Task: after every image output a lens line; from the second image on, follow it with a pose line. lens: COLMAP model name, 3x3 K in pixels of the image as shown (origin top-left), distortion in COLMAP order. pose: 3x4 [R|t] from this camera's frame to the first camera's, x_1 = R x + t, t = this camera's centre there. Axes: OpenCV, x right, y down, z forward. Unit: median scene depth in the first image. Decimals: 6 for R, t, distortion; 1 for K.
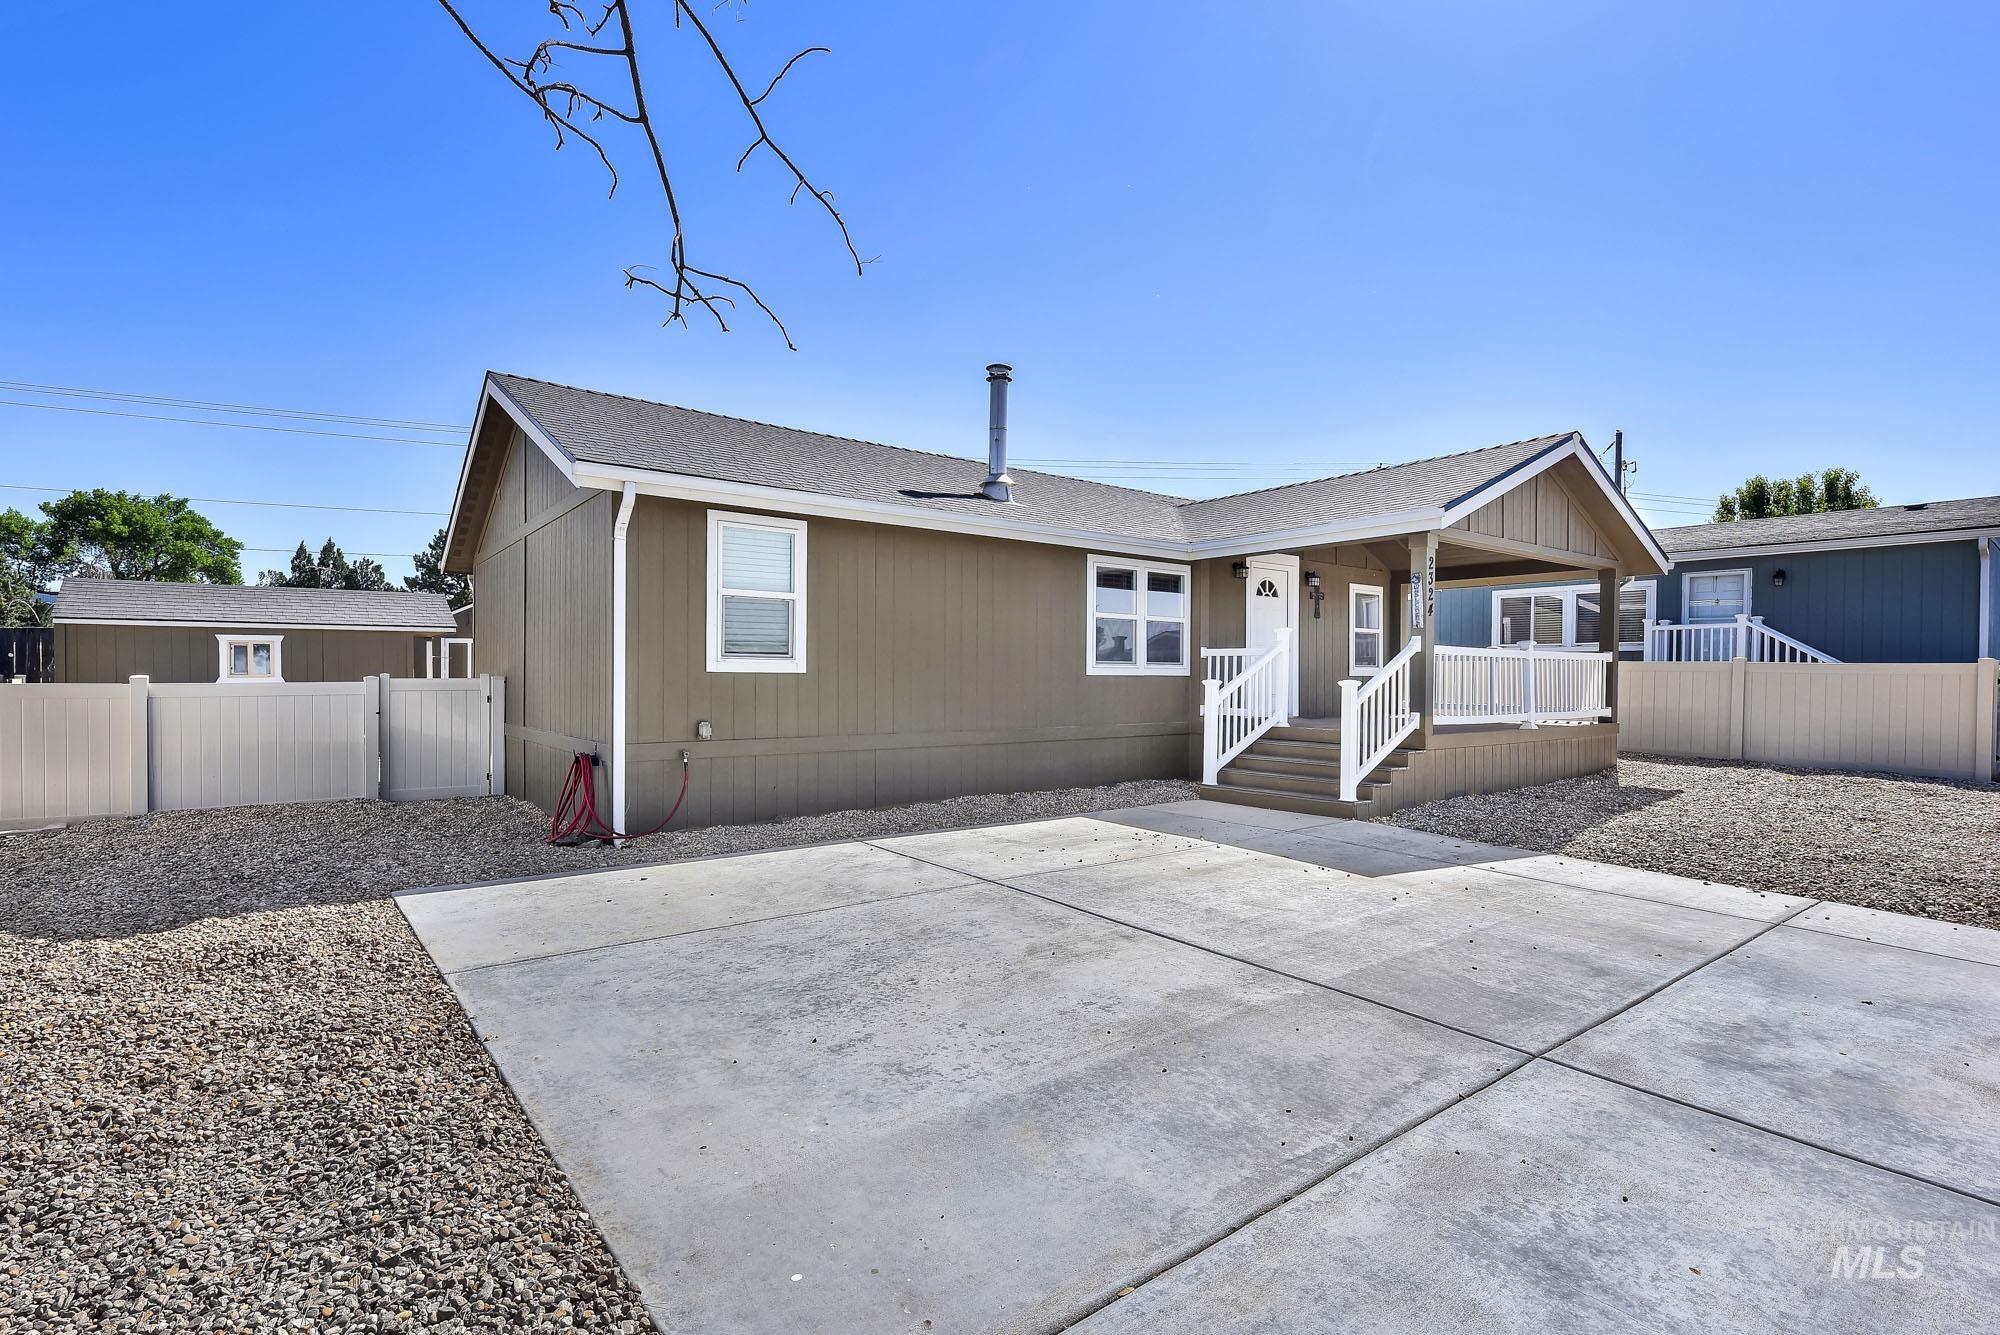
lens RADIAL K [[843.0, 0, 1000.0], [0, 843.0, 667.5], [0, 0, 1]] dist [0.001340, 0.000039]
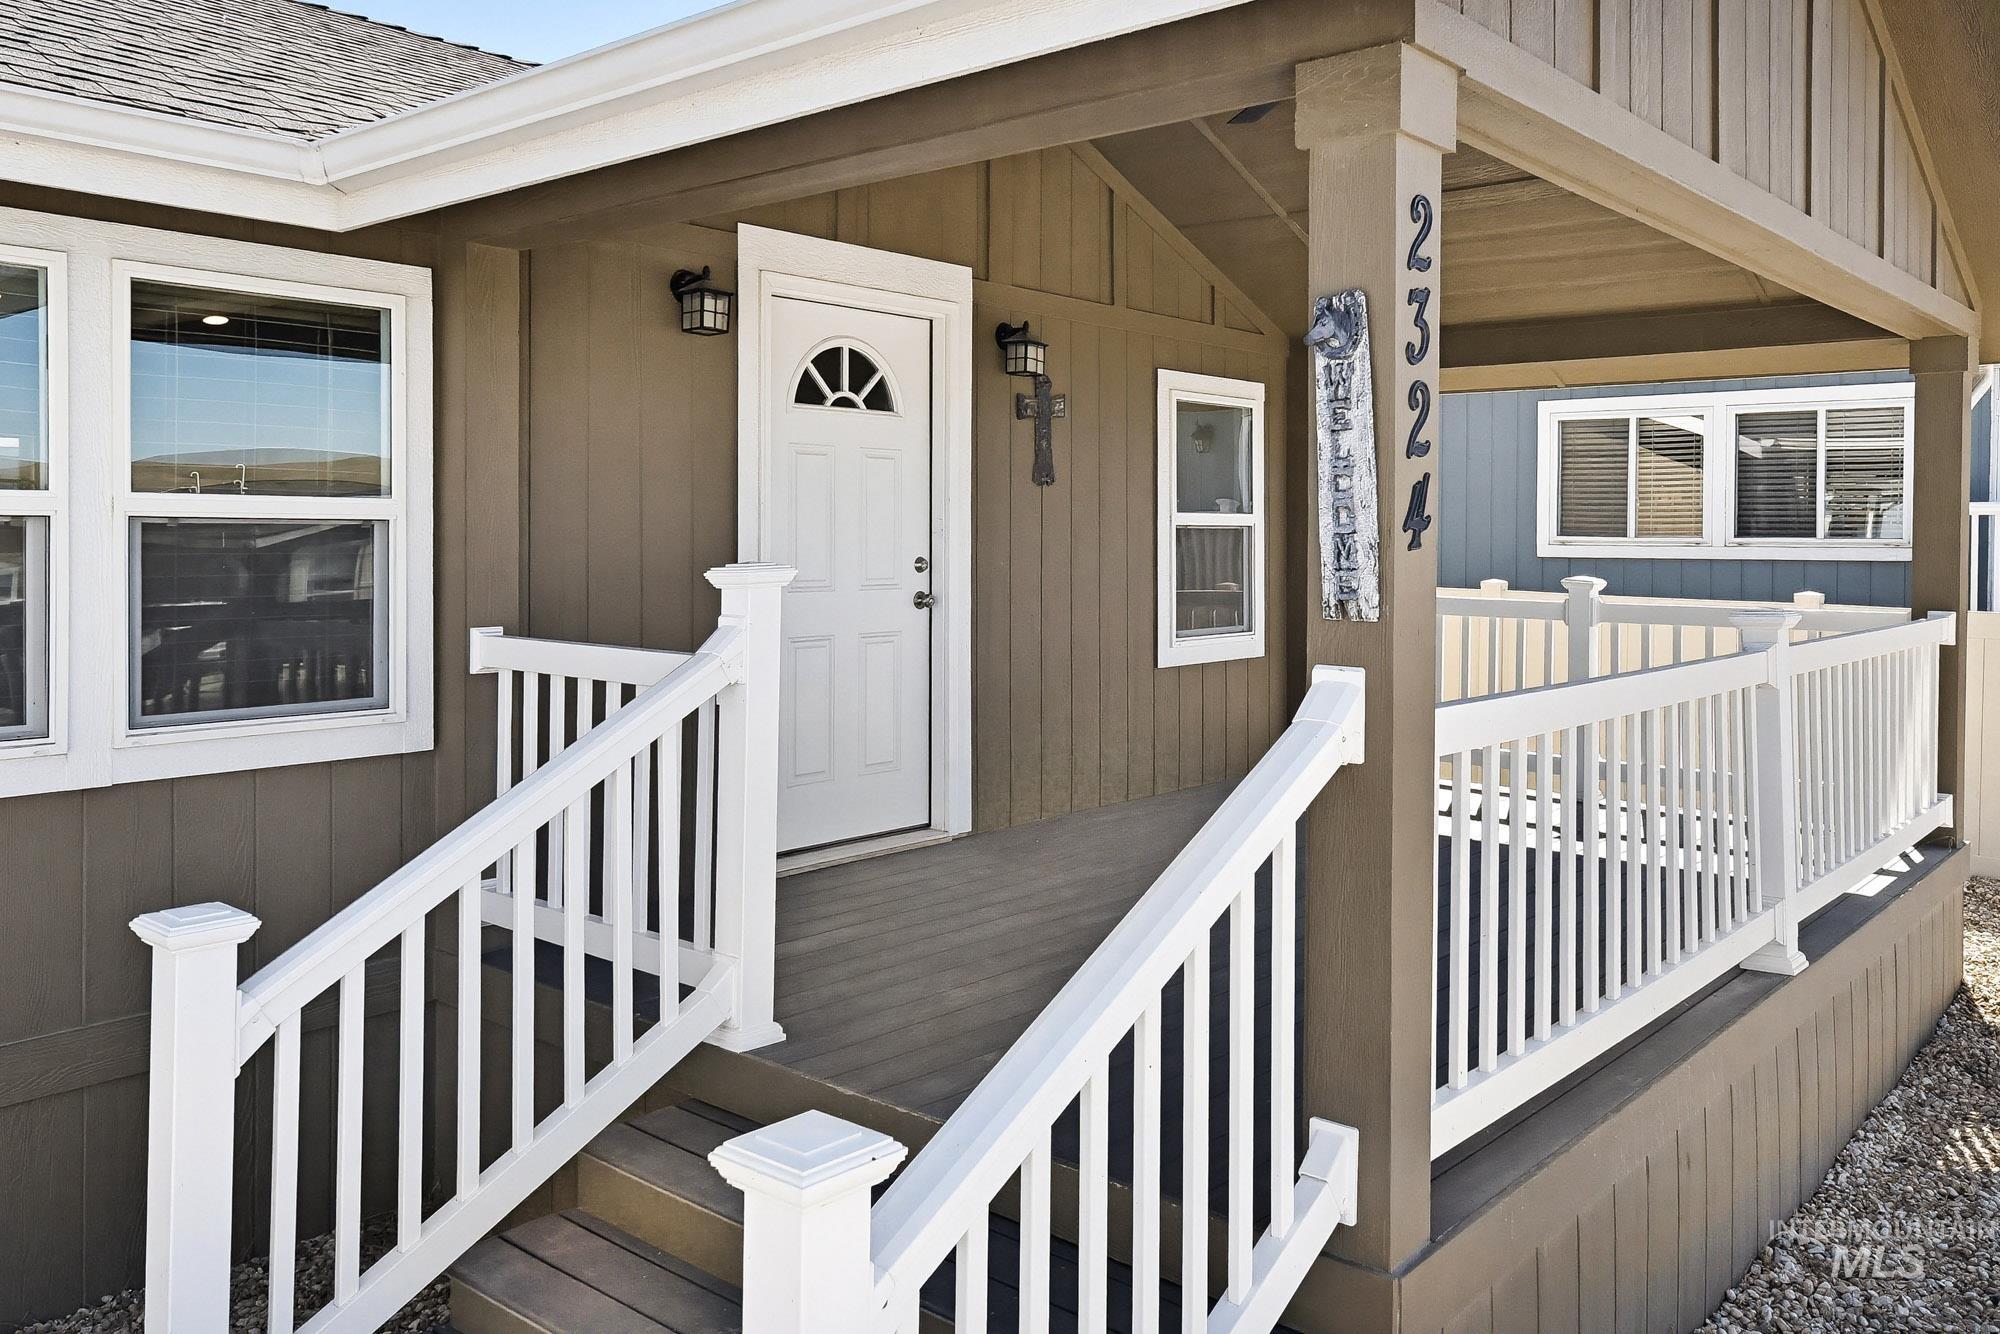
lens RADIAL K [[1552.3, 0, 1000.0], [0, 1552.3, 667.0], [0, 0, 1]] dist [0.081797, 0.000979]
pose [[0.972498, -0.018809, 0.232151, 0.251130], [-0.001059, 0.996367, 0.085160, -0.044507], [-0.232910, -0.083064, 0.968944, 0.505666]]
